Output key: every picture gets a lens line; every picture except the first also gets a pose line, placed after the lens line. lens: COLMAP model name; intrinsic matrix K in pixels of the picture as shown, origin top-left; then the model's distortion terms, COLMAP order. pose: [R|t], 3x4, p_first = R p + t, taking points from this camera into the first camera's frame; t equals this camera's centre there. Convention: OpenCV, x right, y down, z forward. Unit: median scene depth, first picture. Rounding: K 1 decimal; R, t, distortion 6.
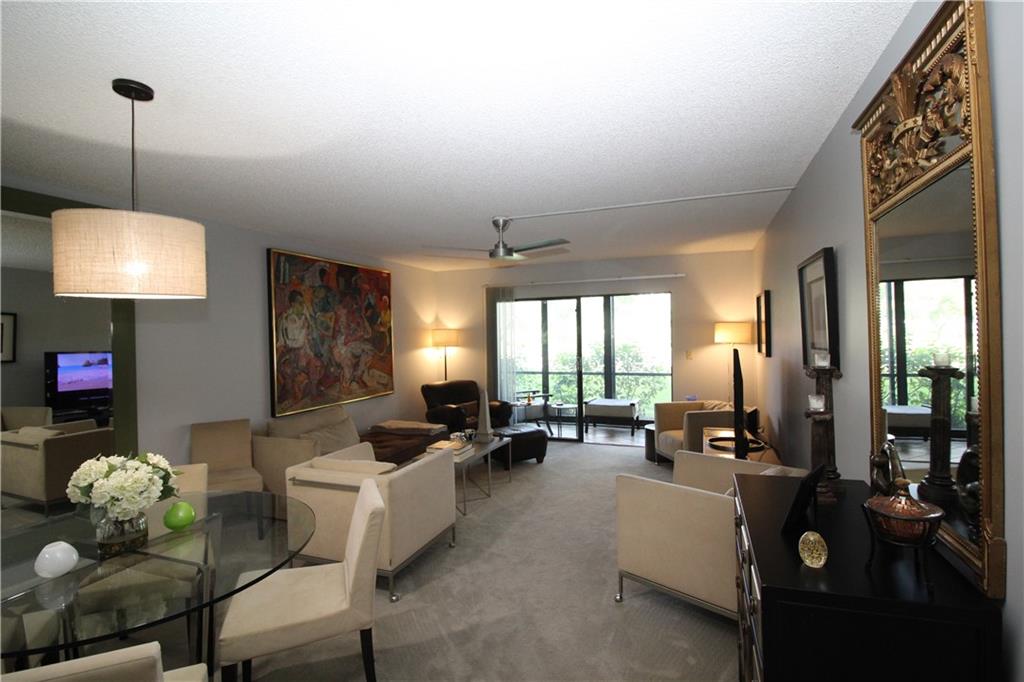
lens RADIAL K [[481.4, 0, 510.0], [0, 481.4, 335.8], [0, 0, 1]] dist [-0.000009, -0.013782]
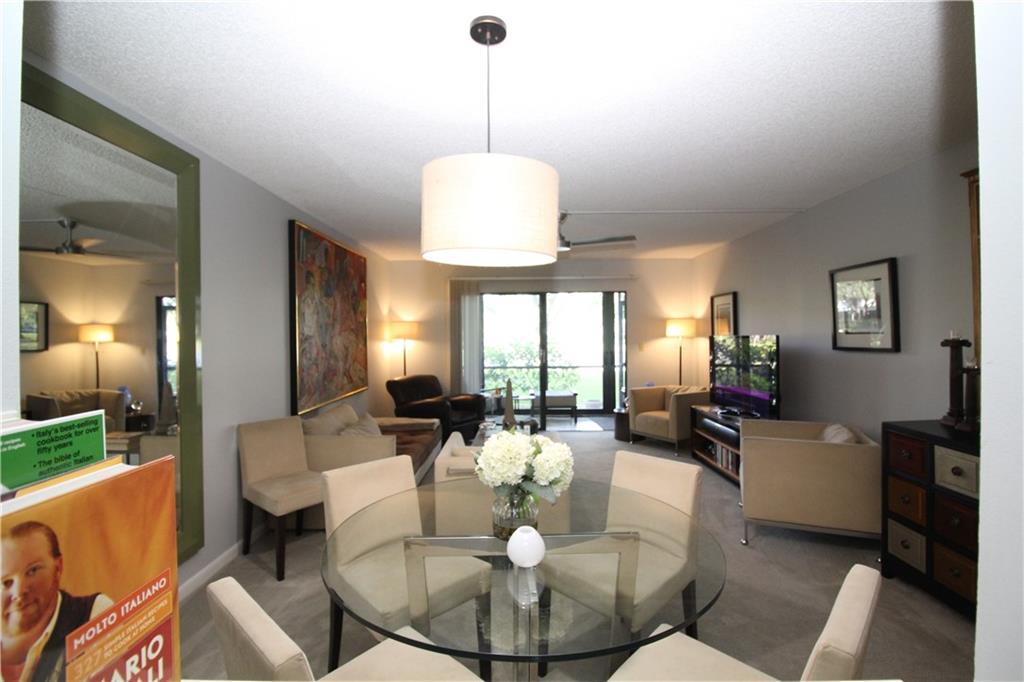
lens RADIAL K [[481.4, 0, 510.0], [0, 481.4, 335.8], [0, 0, 1]] dist [-0.000009, -0.013782]
pose [[0.935536, 0.008441, 0.353129, -0.390182], [-0.007000, 0.999961, -0.005358, 0.025347], [-0.353161, 0.002541, 0.935559, 0.050815]]
